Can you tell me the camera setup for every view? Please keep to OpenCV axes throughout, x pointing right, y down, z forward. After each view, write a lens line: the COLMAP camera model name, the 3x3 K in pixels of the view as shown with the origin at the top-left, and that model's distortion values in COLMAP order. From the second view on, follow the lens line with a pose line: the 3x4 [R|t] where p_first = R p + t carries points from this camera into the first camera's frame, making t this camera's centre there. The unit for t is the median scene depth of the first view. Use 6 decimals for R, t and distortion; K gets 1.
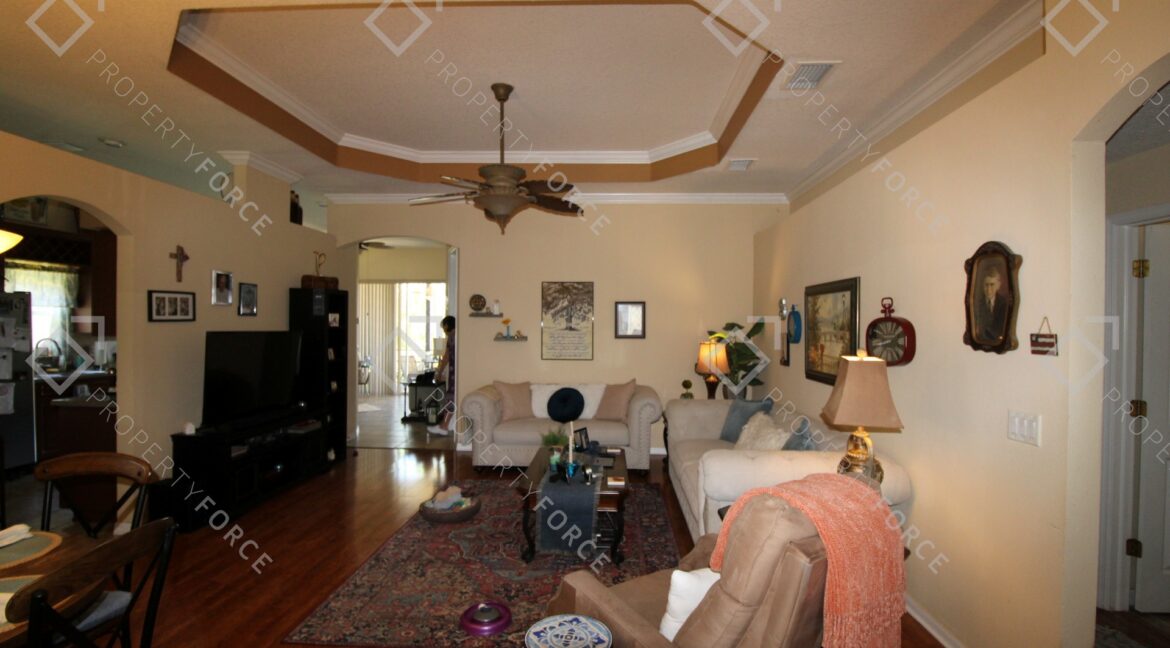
lens RADIAL K [[545.4, 0, 588.6], [0, 545.4, 327.0], [0, 0, 1]] dist [-0.003109, -0.011192]
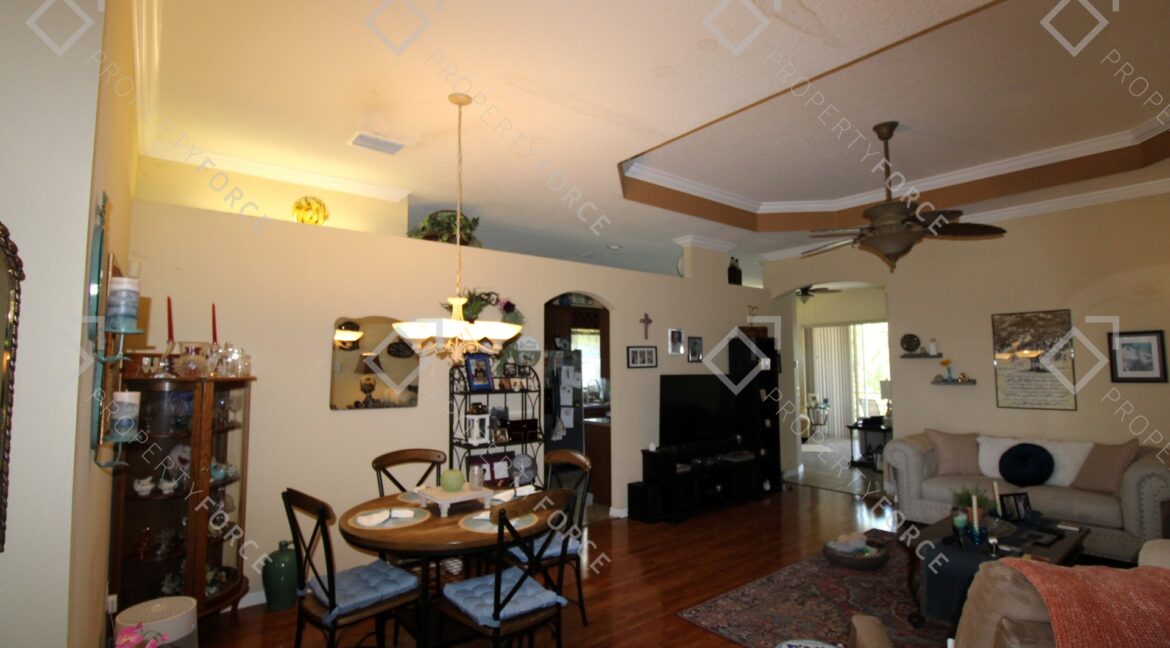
lens RADIAL K [[545.4, 0, 589.1], [0, 545.4, 324.6], [0, 0, 1]] dist [-0.003109, -0.011192]
pose [[0.658311, -0.070638, -0.749424, 0.166459], [0.009587, 0.996293, -0.085486, -0.001993], [0.752685, 0.049092, 0.656548, -0.026098]]
